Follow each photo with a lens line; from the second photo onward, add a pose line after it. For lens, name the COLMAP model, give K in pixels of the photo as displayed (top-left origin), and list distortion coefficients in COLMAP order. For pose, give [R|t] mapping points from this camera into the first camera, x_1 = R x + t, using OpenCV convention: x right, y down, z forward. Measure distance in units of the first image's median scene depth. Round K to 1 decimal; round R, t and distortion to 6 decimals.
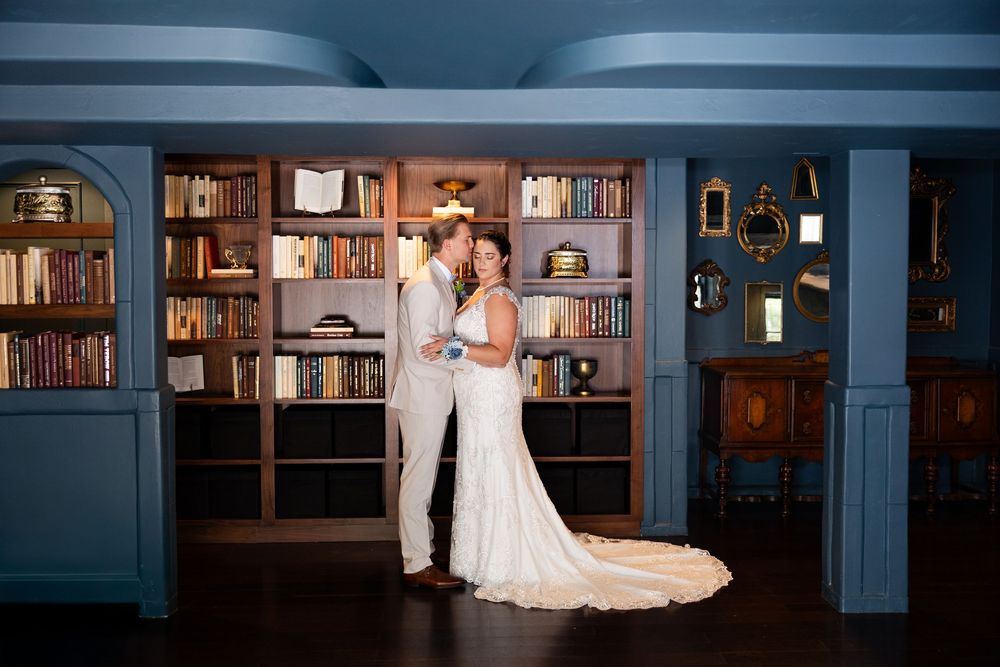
lens RADIAL K [[1046.8, 0, 502.6], [0, 1046.8, 332.2], [0, 0, 1]] dist [0.016739, 0.000000]
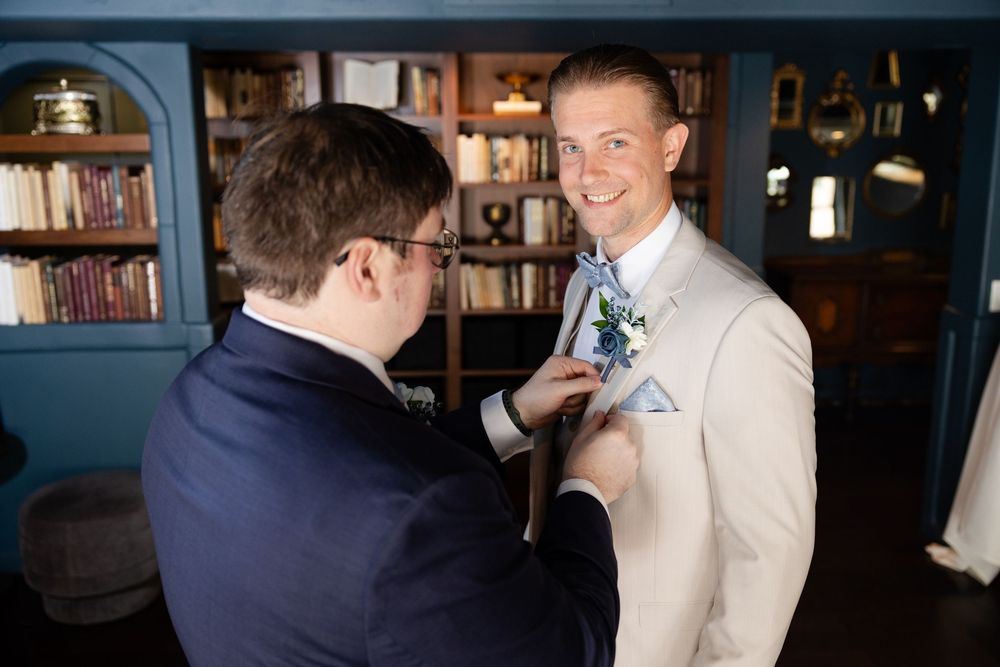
lens RADIAL K [[922.3, 0, 496.9], [0, 922.3, 336.0], [0, 0, 1]] dist [0.017936, 0.000000]
pose [[0.999980, -0.001332, -0.006174, -0.077126], [0.002308, 0.986975, 0.160859, -0.061301], [0.005879, -0.160871, 0.986958, 0.215443]]
